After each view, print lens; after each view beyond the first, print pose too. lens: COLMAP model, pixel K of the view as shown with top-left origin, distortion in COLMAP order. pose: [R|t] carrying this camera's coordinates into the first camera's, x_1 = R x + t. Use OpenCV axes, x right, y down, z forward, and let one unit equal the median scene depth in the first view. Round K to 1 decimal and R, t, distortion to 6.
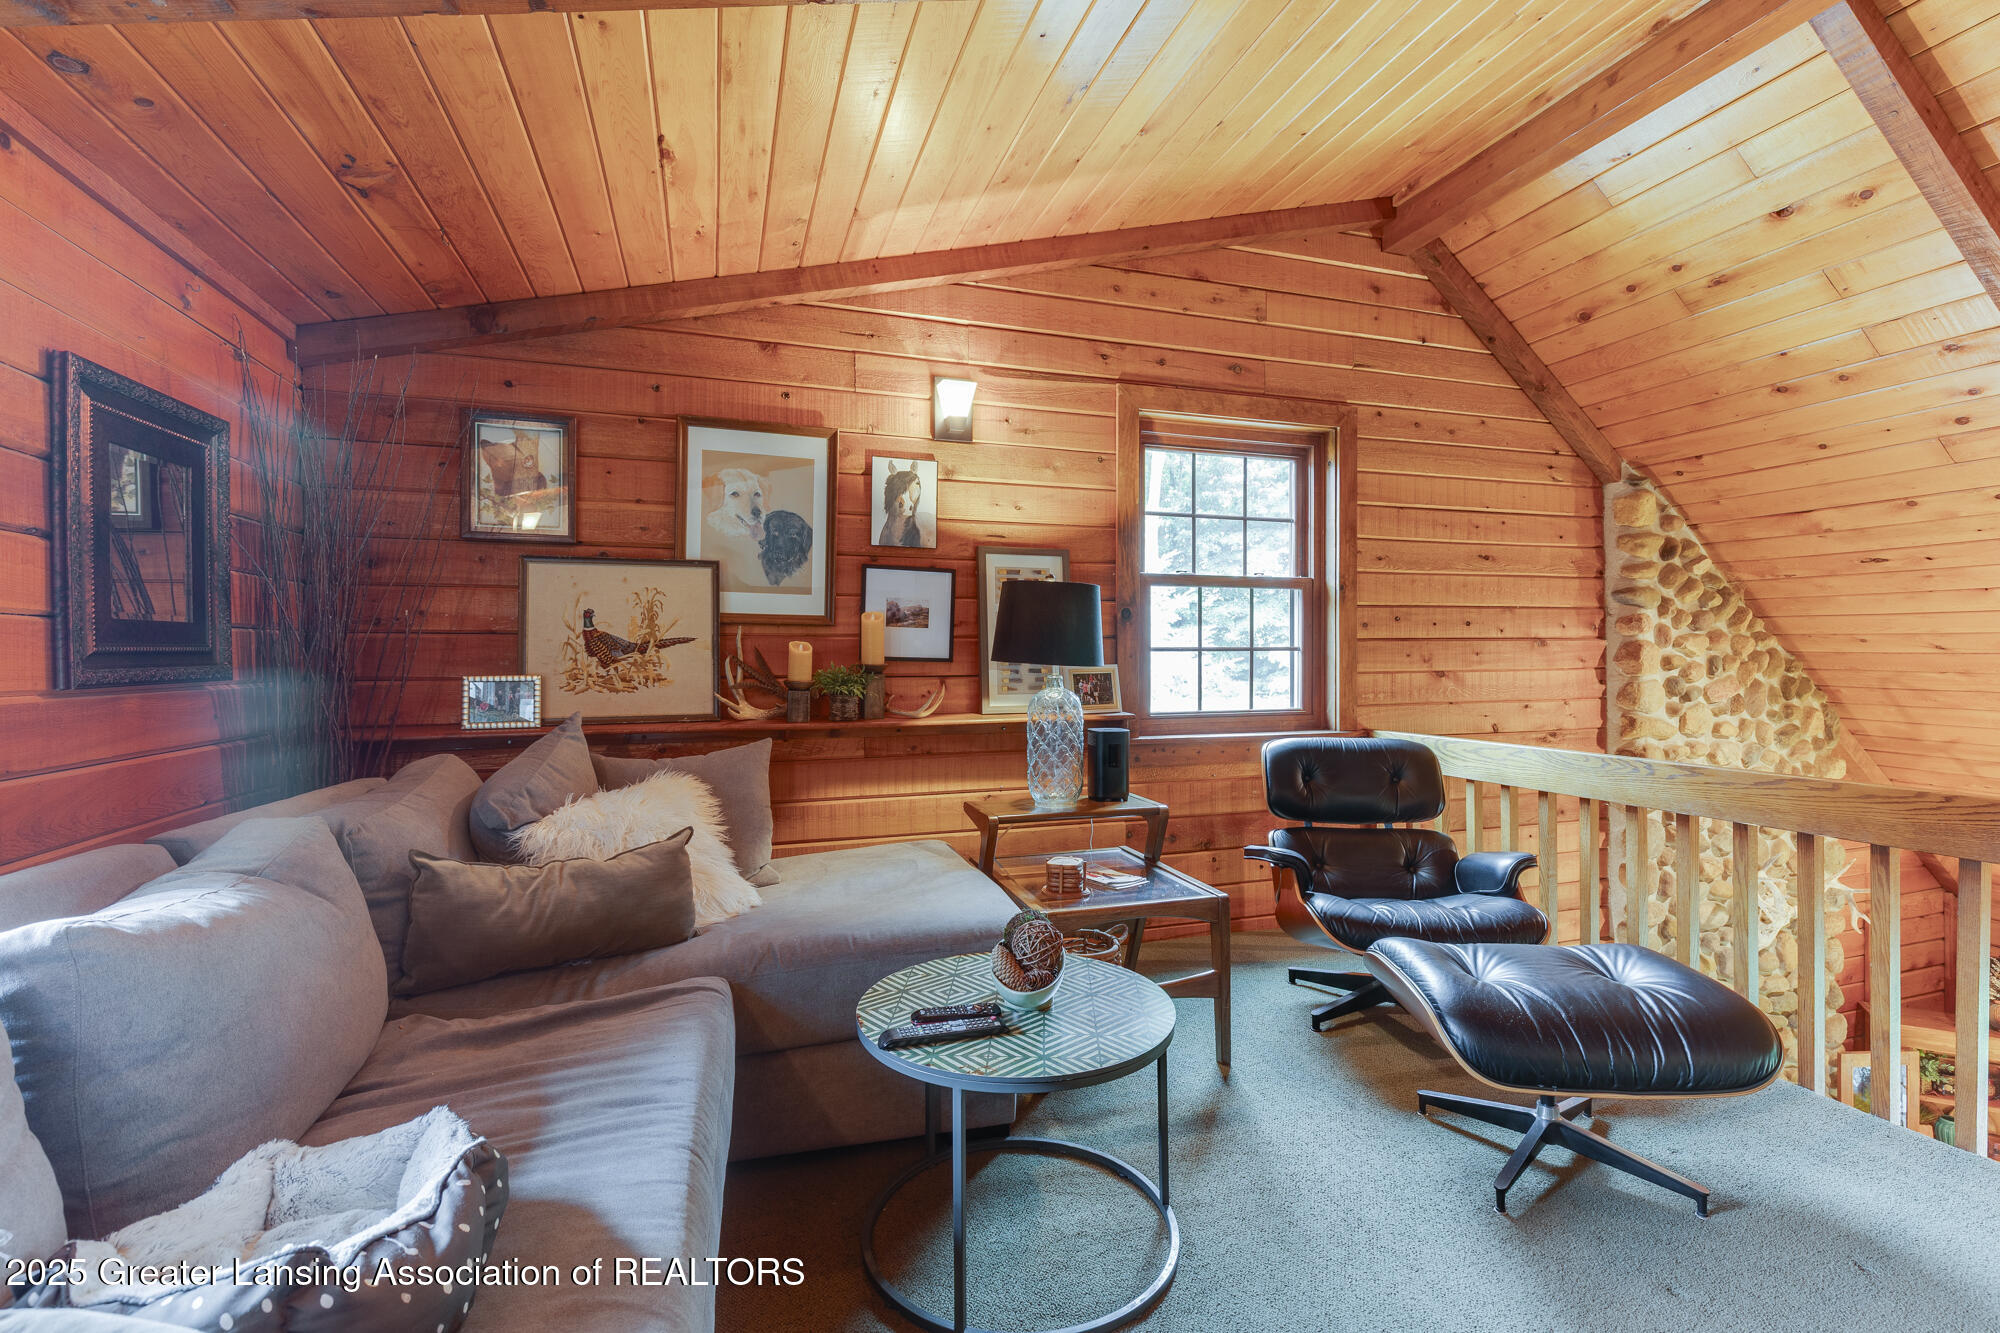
lens RADIAL K [[913.1, 0, 992.6], [0, 913.1, 656.1], [0, 0, 1]] dist [0.012988, -0.001641]
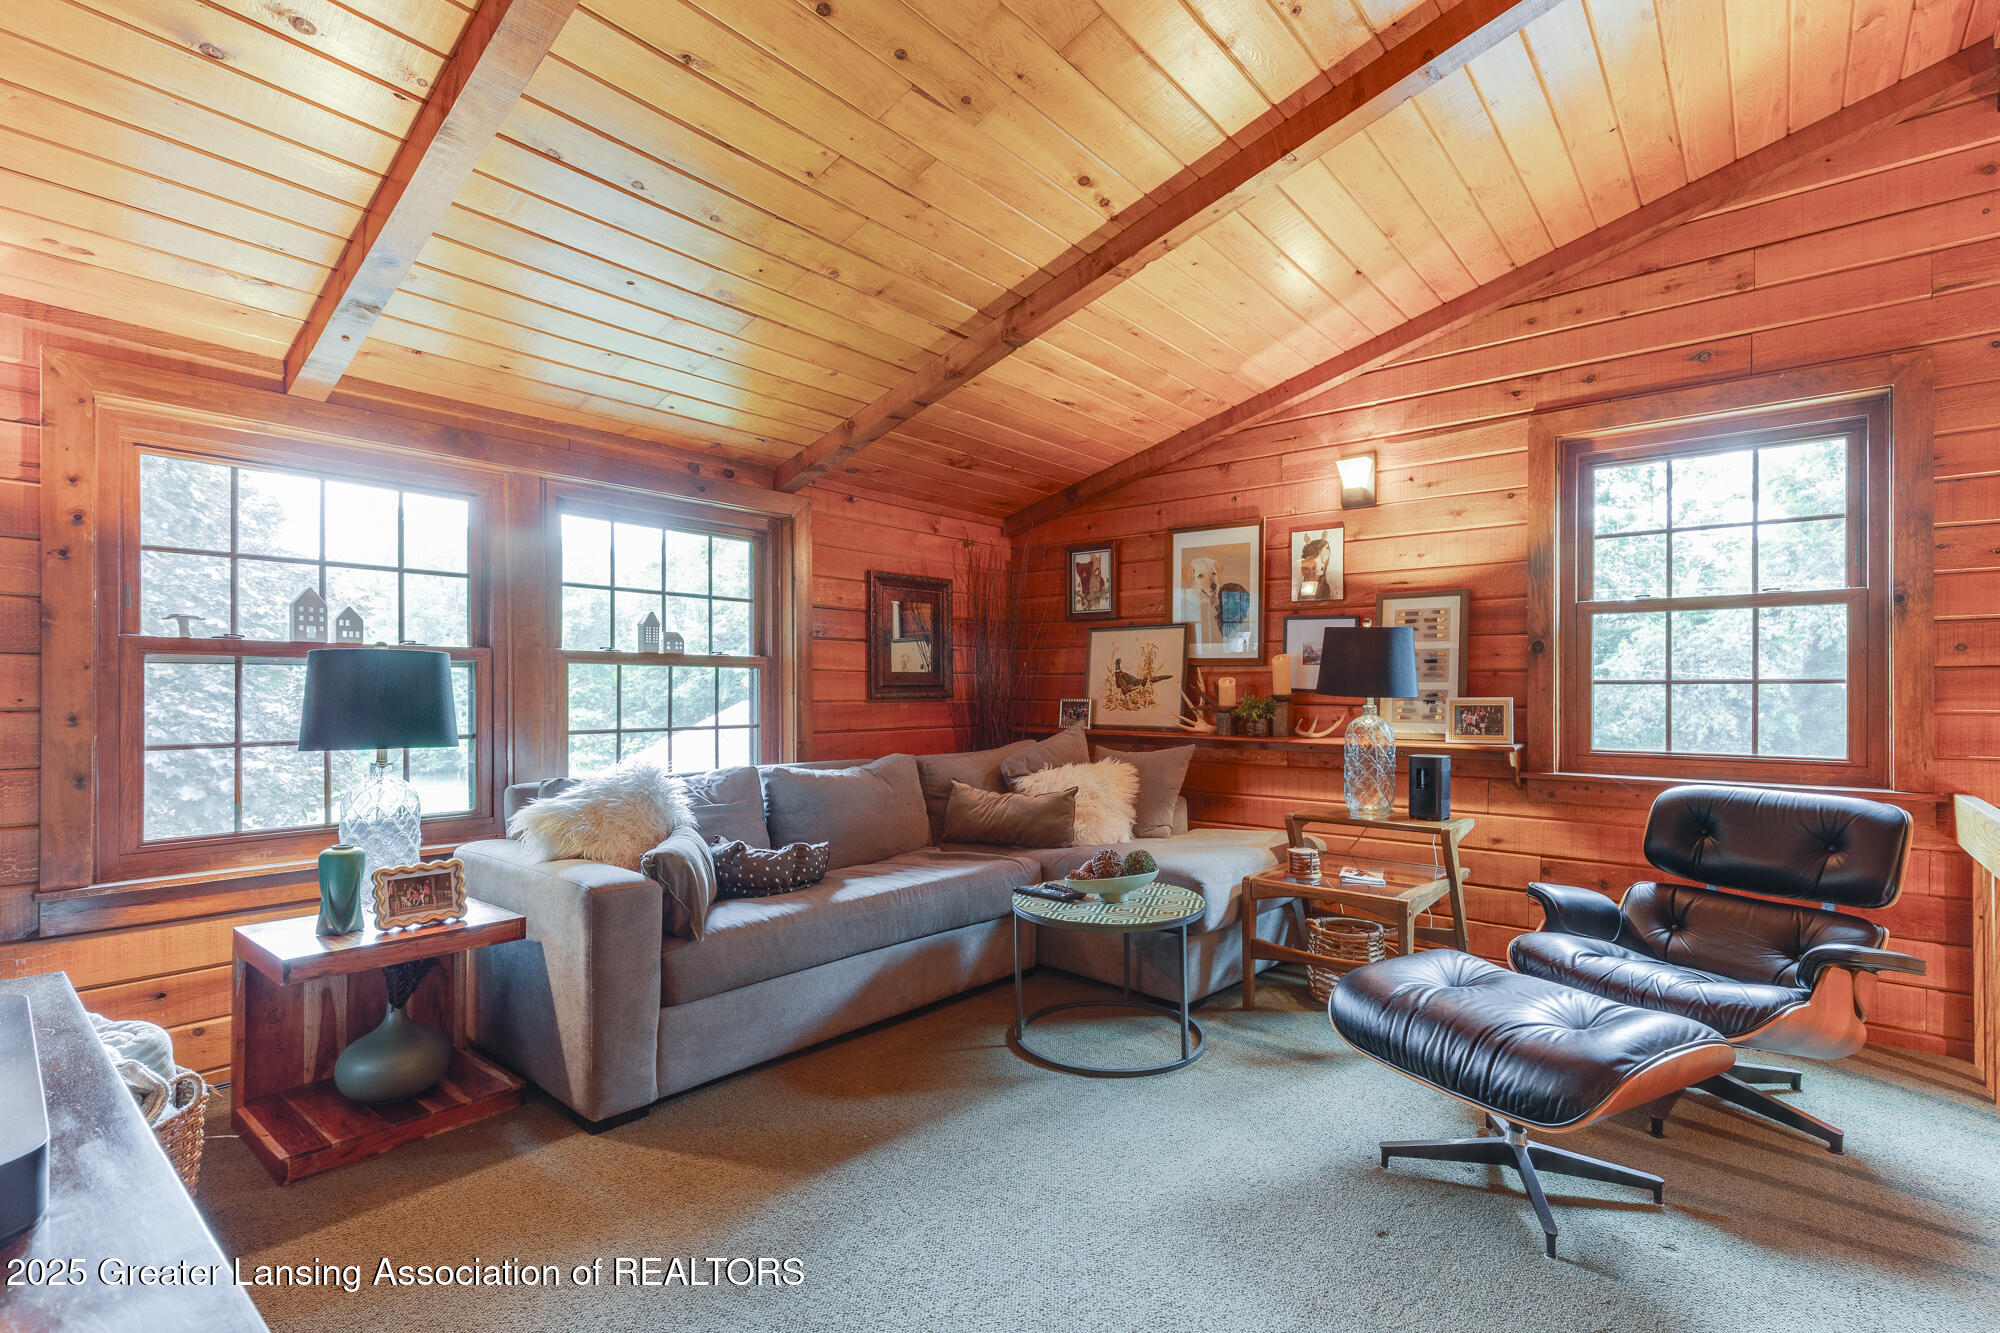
lens RADIAL K [[913.1, 0, 1015.6], [0, 913.1, 682.8], [0, 0, 1]] dist [0.012988, -0.001641]
pose [[0.527386, -0.001924, -0.849623, 0.775859], [-0.003806, 0.999982, -0.004628, -0.000274], [0.849617, 0.005674, 0.527370, -0.005476]]
